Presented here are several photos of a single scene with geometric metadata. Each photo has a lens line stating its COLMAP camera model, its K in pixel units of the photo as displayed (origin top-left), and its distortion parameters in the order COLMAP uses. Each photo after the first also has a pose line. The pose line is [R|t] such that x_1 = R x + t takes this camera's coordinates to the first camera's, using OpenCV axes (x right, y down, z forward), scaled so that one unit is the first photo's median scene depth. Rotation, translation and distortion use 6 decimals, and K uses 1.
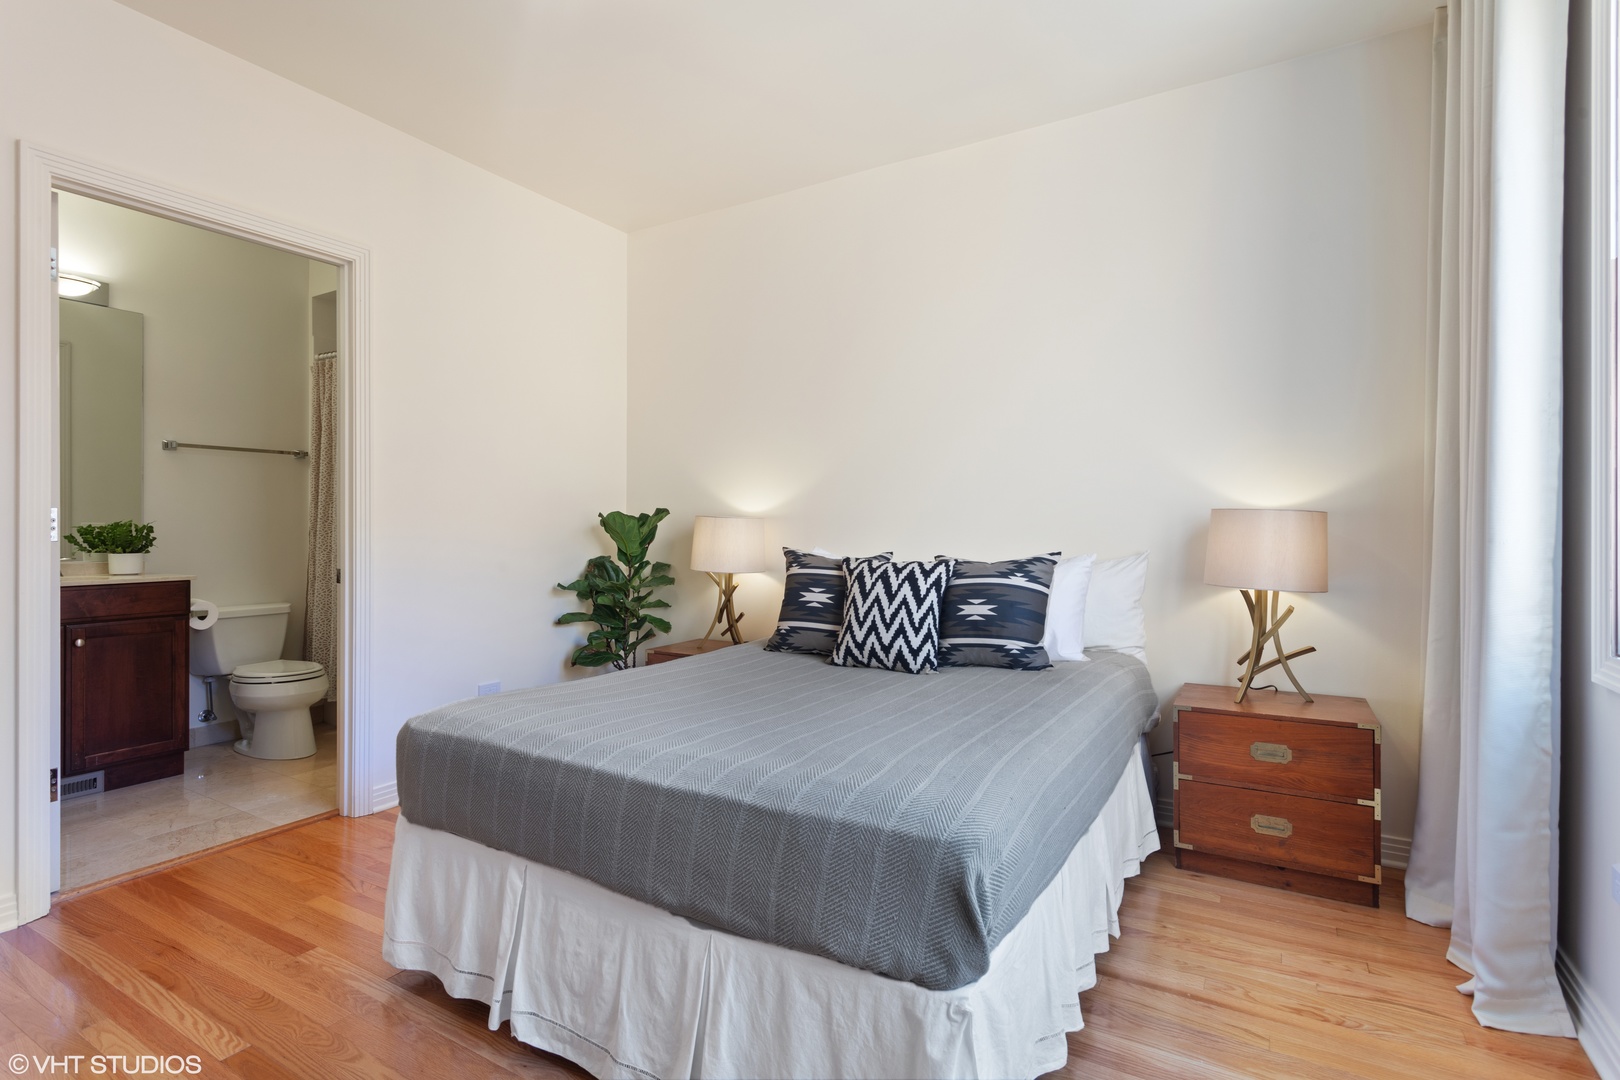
lens RADIAL K [[784.0, 0, 810.0], [0, 784.0, 540.0], [0, 0, 1]] dist [0.002872, 0.000808]
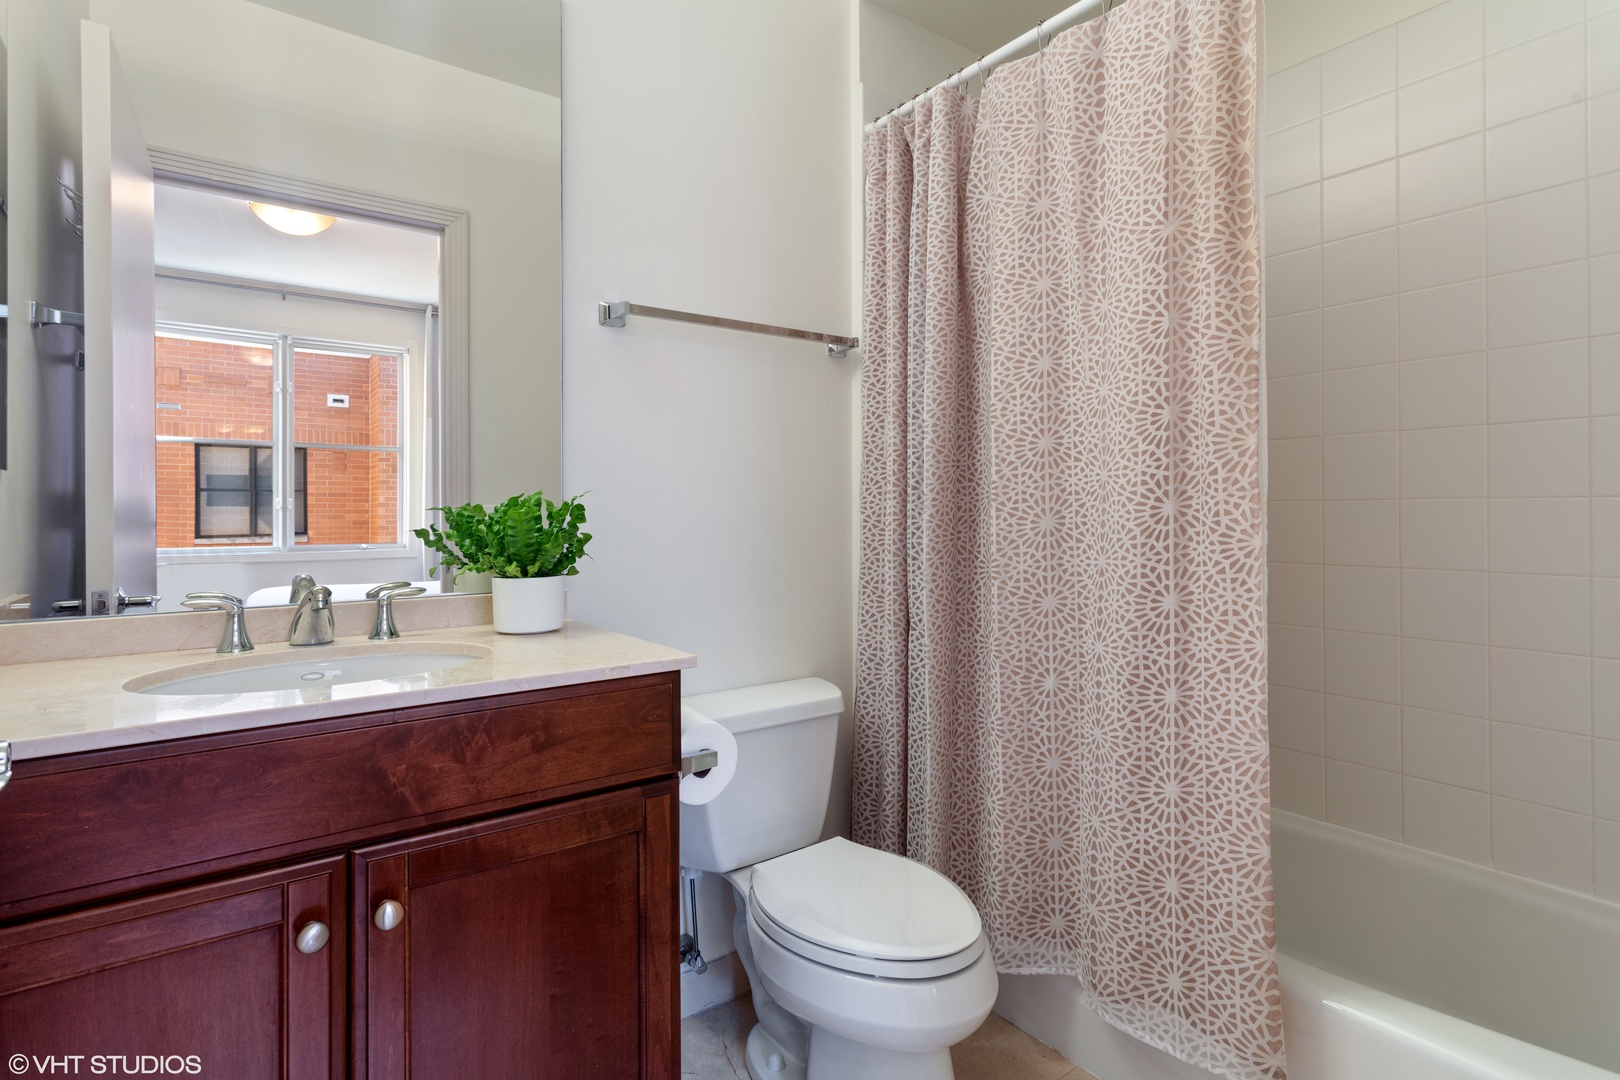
lens RADIAL K [[784.0, 0, 810.0], [0, 784.0, 540.0], [0, 0, 1]] dist [0.002872, 0.000808]
pose [[0.922855, 0.010044, -0.385016, -0.584248], [-0.003059, 0.999820, 0.018751, -0.008060], [0.385134, -0.016126, 0.922720, 0.685889]]
